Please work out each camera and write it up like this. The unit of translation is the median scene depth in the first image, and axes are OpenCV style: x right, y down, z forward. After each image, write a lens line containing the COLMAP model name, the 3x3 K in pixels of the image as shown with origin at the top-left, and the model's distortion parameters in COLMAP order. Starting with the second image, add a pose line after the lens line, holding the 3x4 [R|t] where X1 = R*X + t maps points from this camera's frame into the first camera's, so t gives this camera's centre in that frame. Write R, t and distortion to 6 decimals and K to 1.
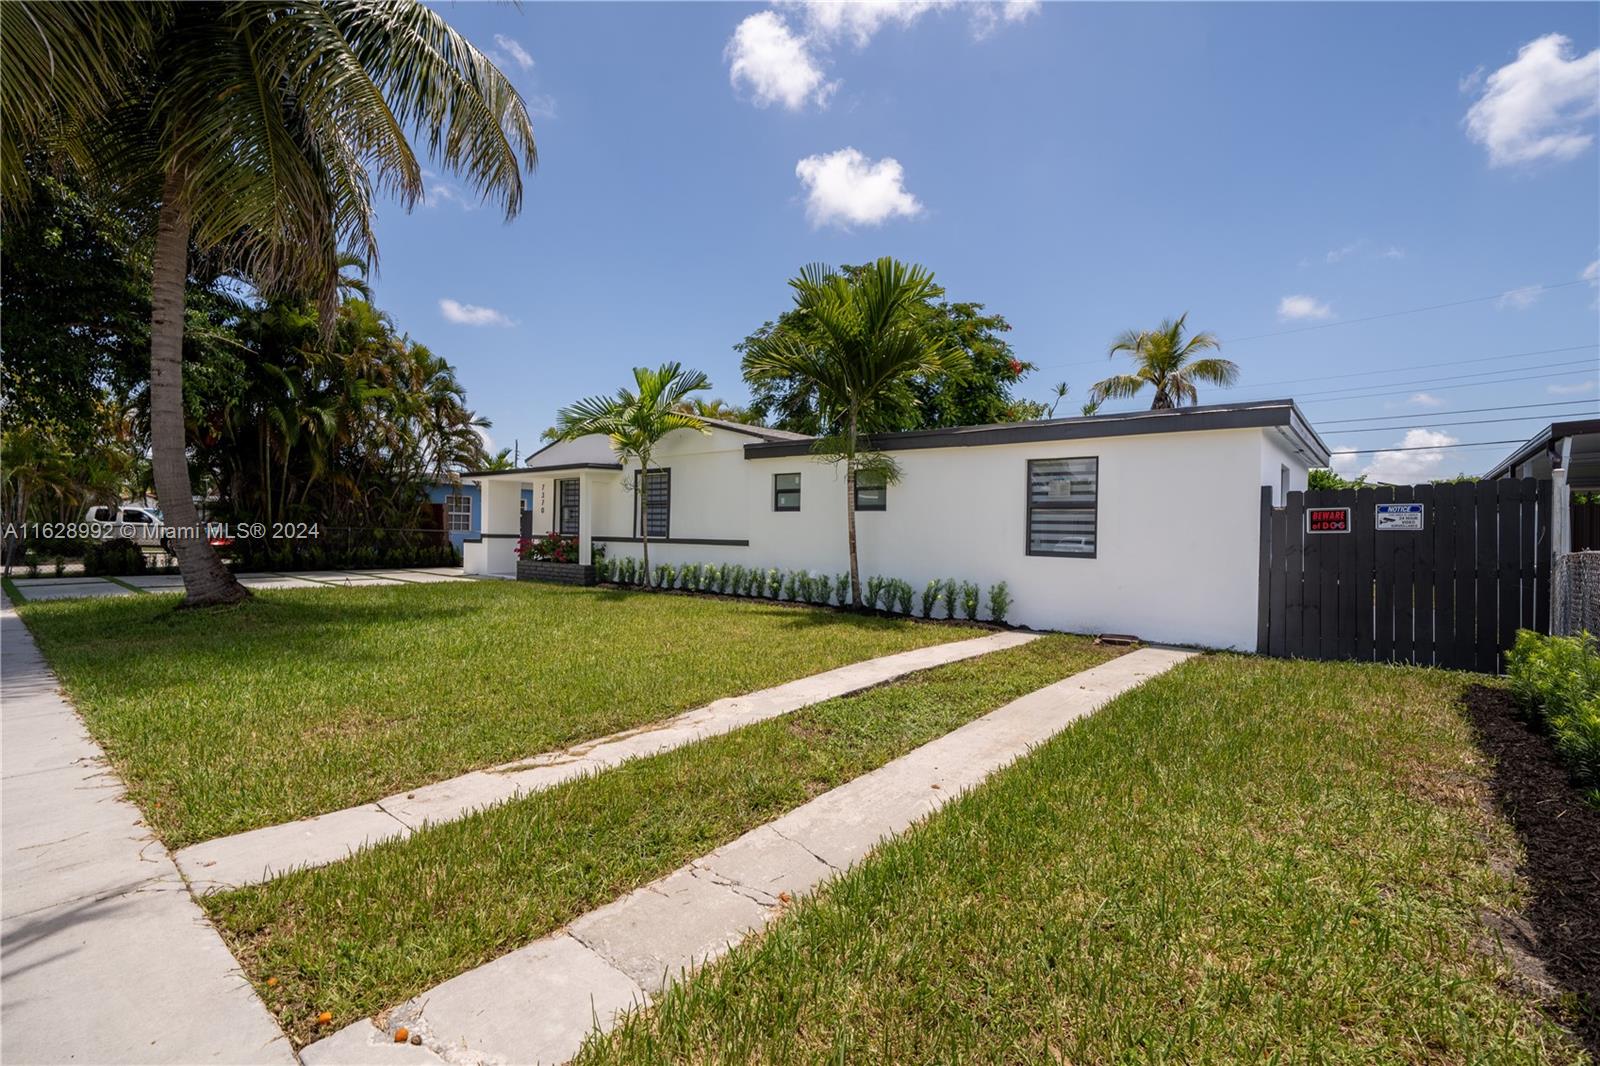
lens RADIAL K [[721.0, 0, 800.0], [0, 721.0, 533.0], [0, 0, 1]] dist [0.002598, 0.000289]
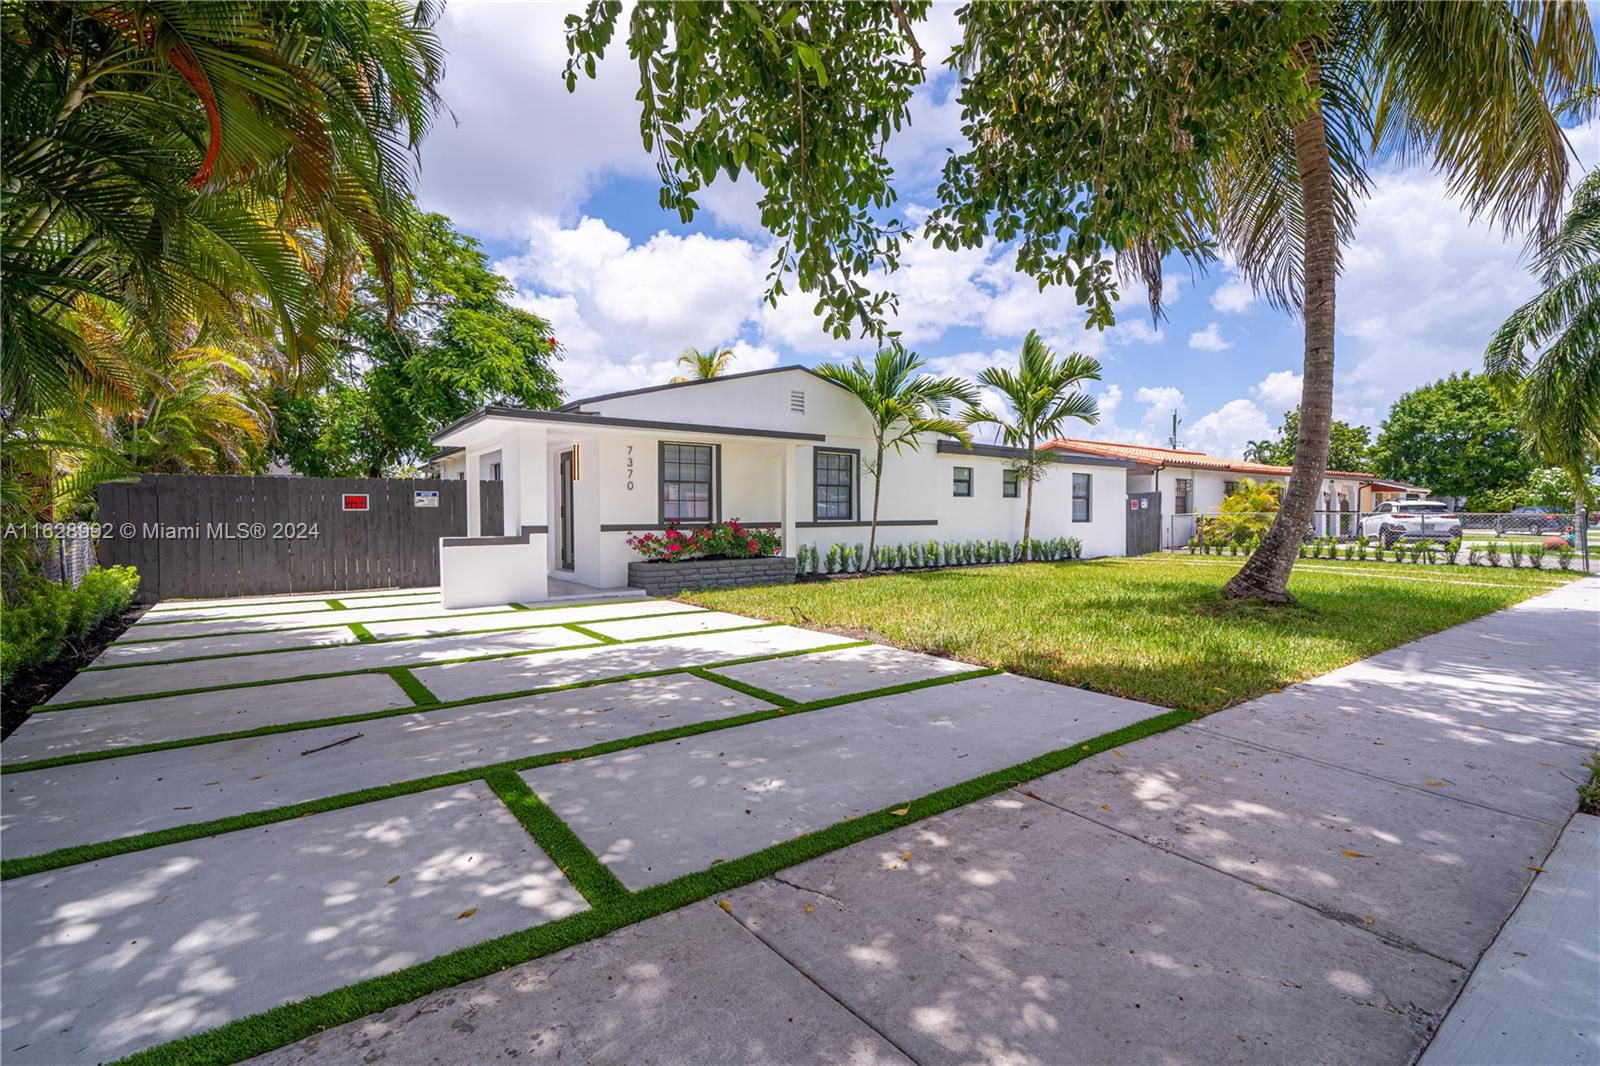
lens RADIAL K [[721.0, 0, 800.0], [0, 721.0, 533.0], [0, 0, 1]] dist [0.002598, 0.000289]
pose [[0.228815, -0.040292, 0.972636, -1.237120], [0.010158, 0.999187, 0.039002, -0.016898], [-0.973417, 0.000956, 0.229039, 0.906193]]
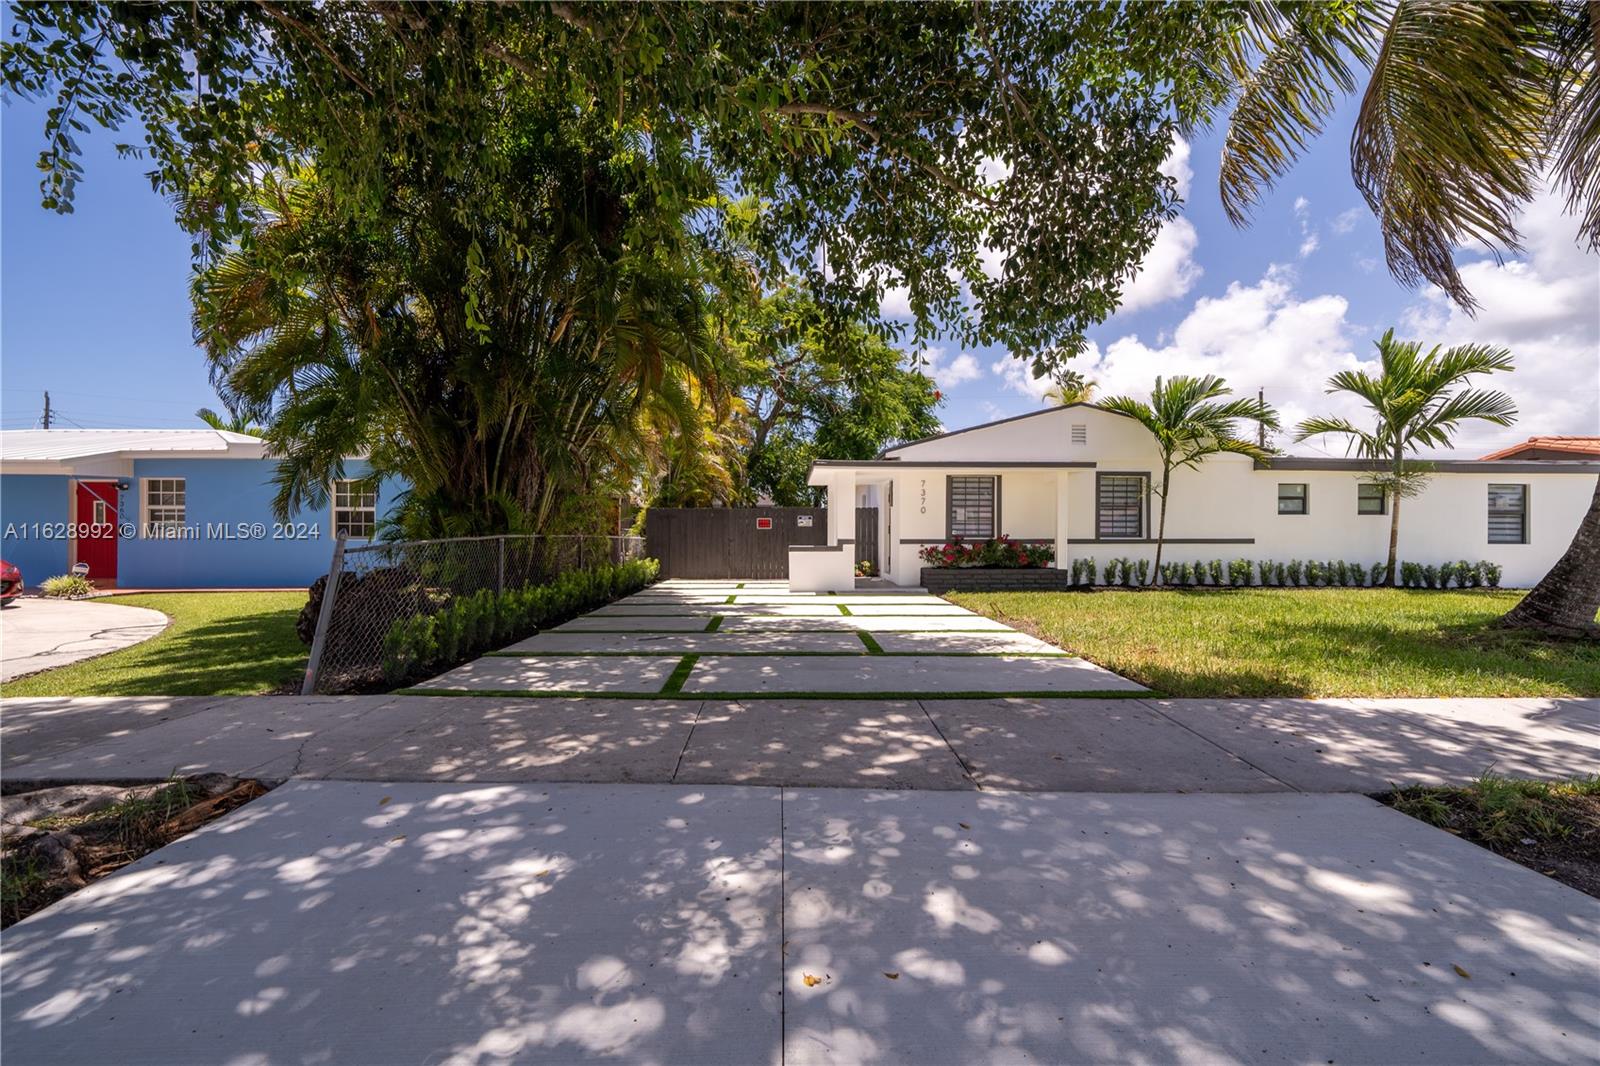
lens RADIAL K [[634.8, 0, 800.0], [0, 634.8, 533.0], [0, 0, 1]] dist [0.000560, 0.000214]
pose [[0.746034, -0.014591, 0.665748, -1.263318], [0.012939, 0.999889, 0.007416, -0.015594], [-0.665782, 0.003081, 0.746140, 0.689354]]
